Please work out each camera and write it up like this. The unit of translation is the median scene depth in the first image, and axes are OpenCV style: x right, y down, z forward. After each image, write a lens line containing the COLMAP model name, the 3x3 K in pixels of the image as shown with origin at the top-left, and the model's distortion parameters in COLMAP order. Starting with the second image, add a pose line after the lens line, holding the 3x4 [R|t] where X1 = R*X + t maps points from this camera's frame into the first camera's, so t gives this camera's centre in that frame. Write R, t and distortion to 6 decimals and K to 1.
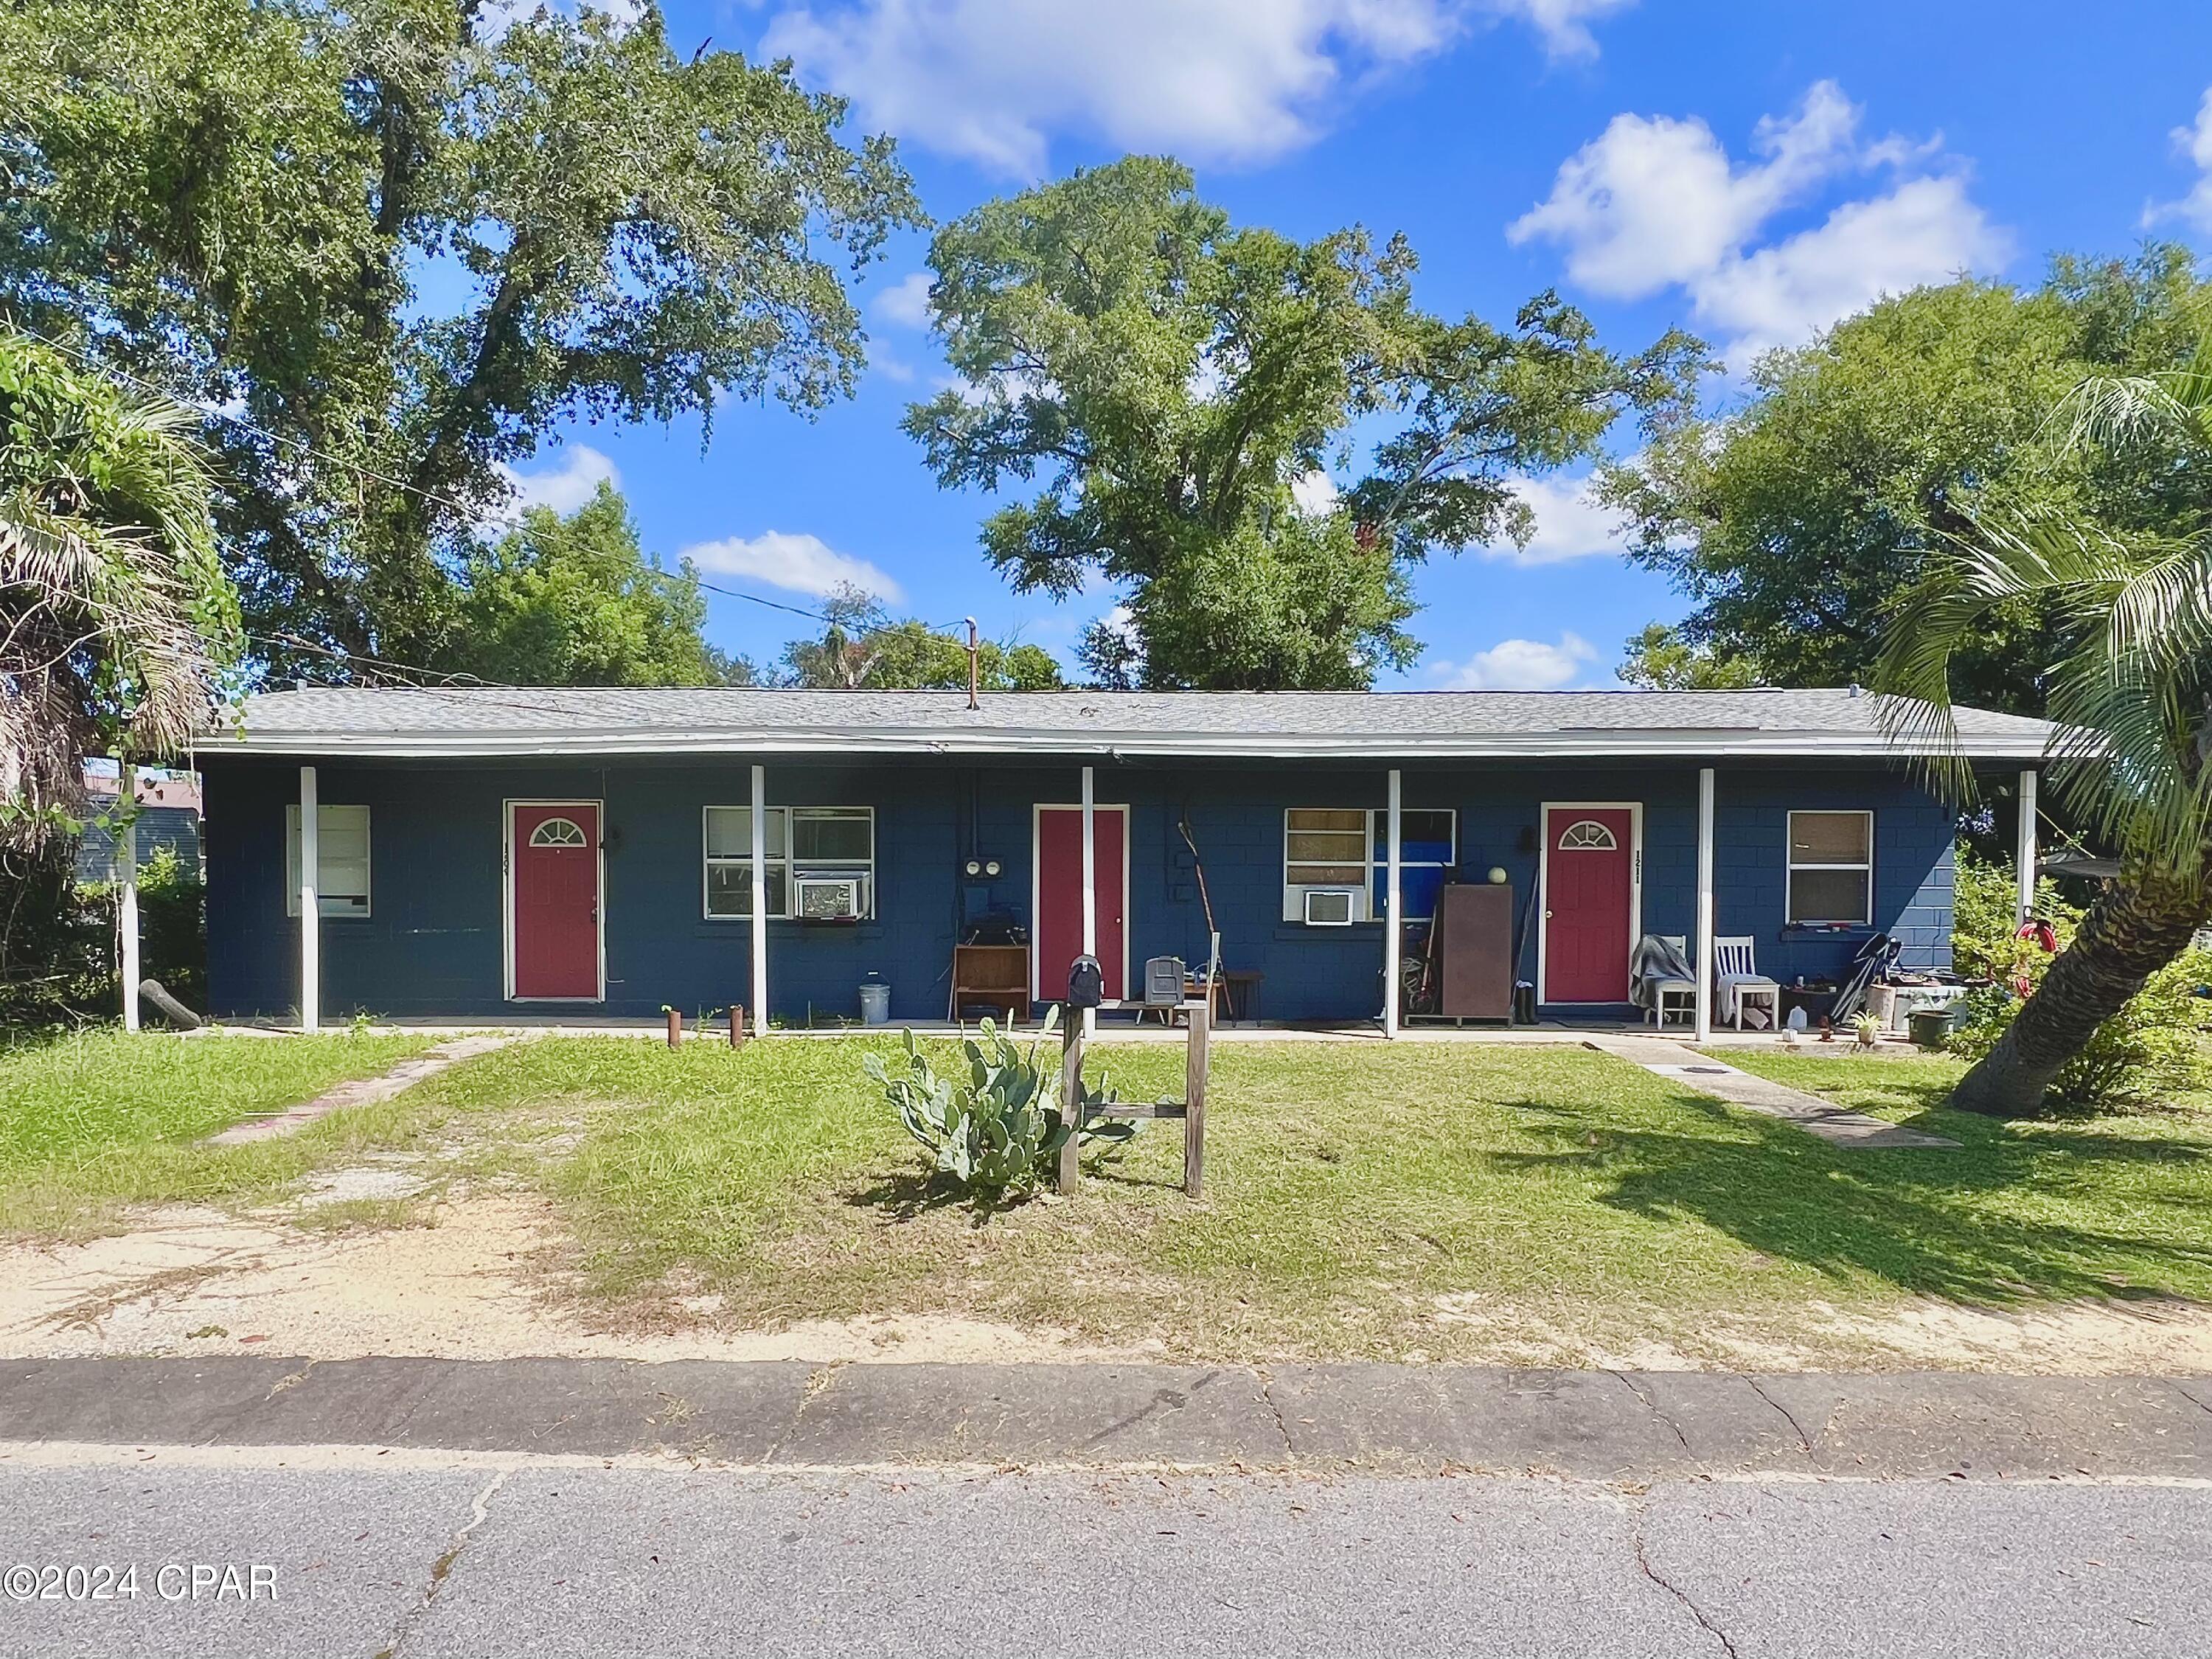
lens RADIAL K [[1211.9, 0, 1106.3], [0, 1211.9, 830.9], [0, 0, 1]] dist [-0.000975, -0.001005]
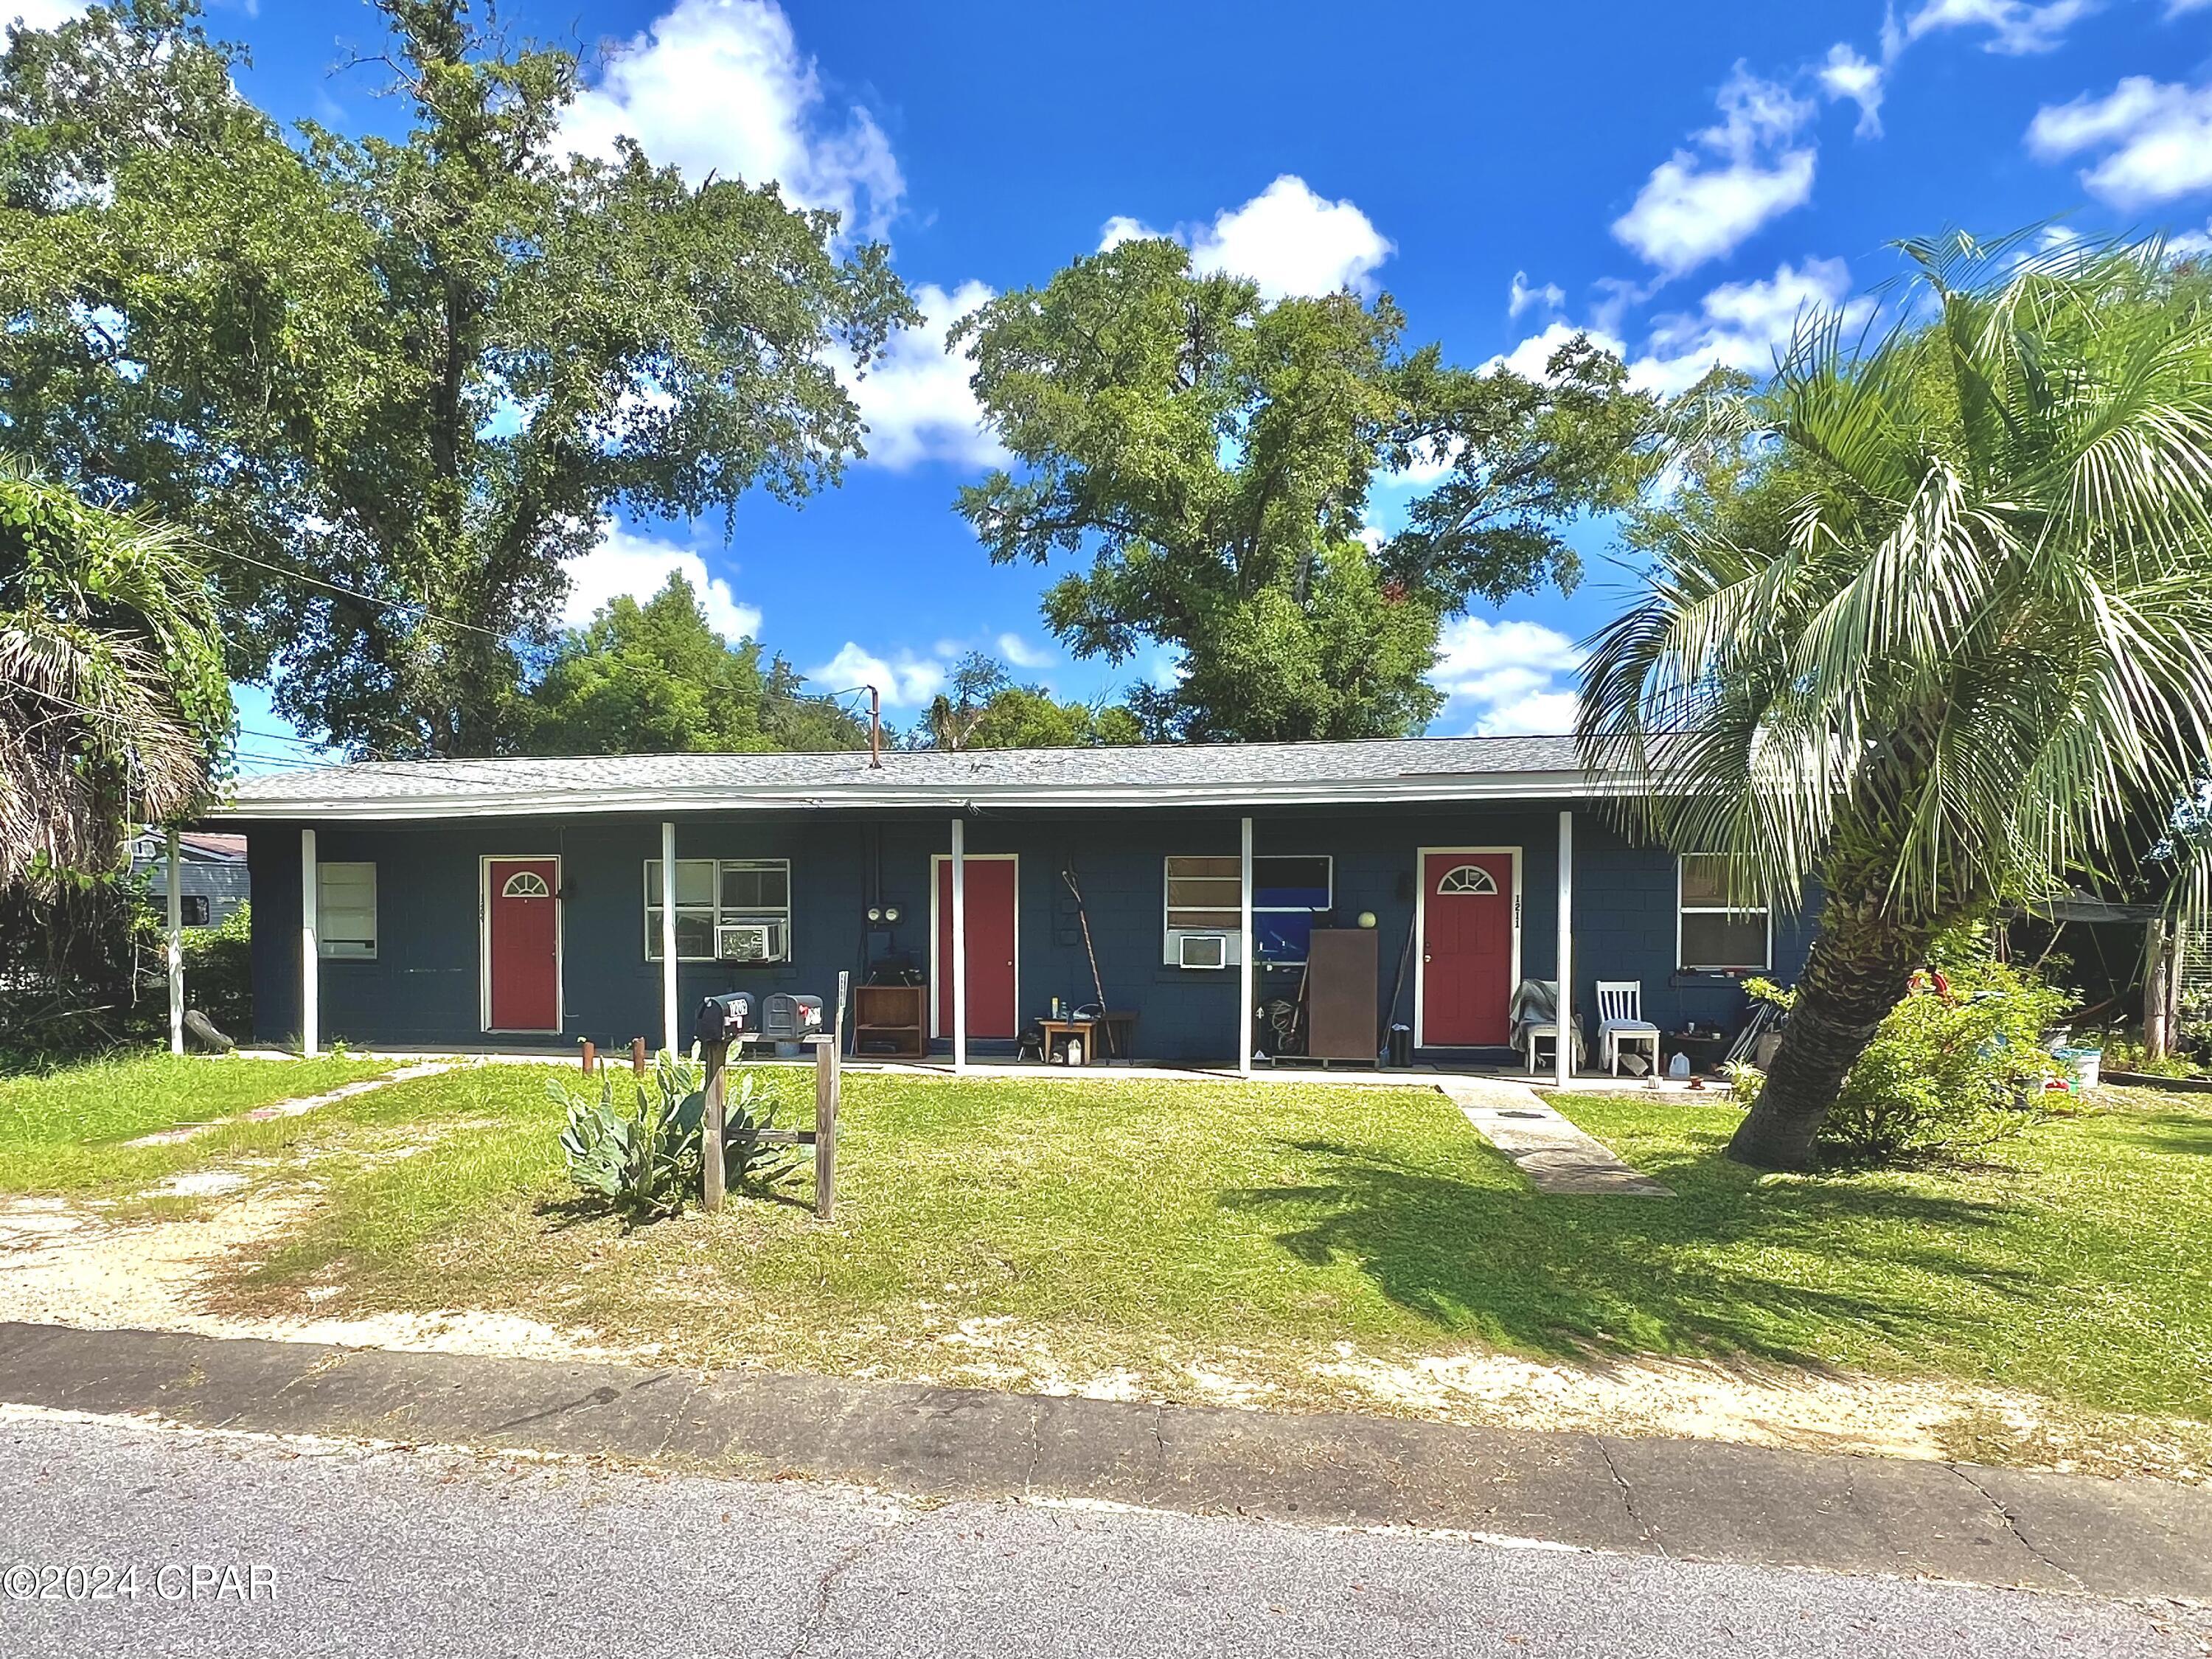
lens RADIAL K [[1145.8, 0, 1100.7], [0, 1145.8, 879.3], [0, 0, 1]] dist [-0.000912, -0.000439]
pose [[0.989440, -0.007777, -0.144731, 0.246617], [0.007497, 0.999969, -0.002482, 0.003364], [0.144746, 0.001371, 0.989468, 0.016084]]
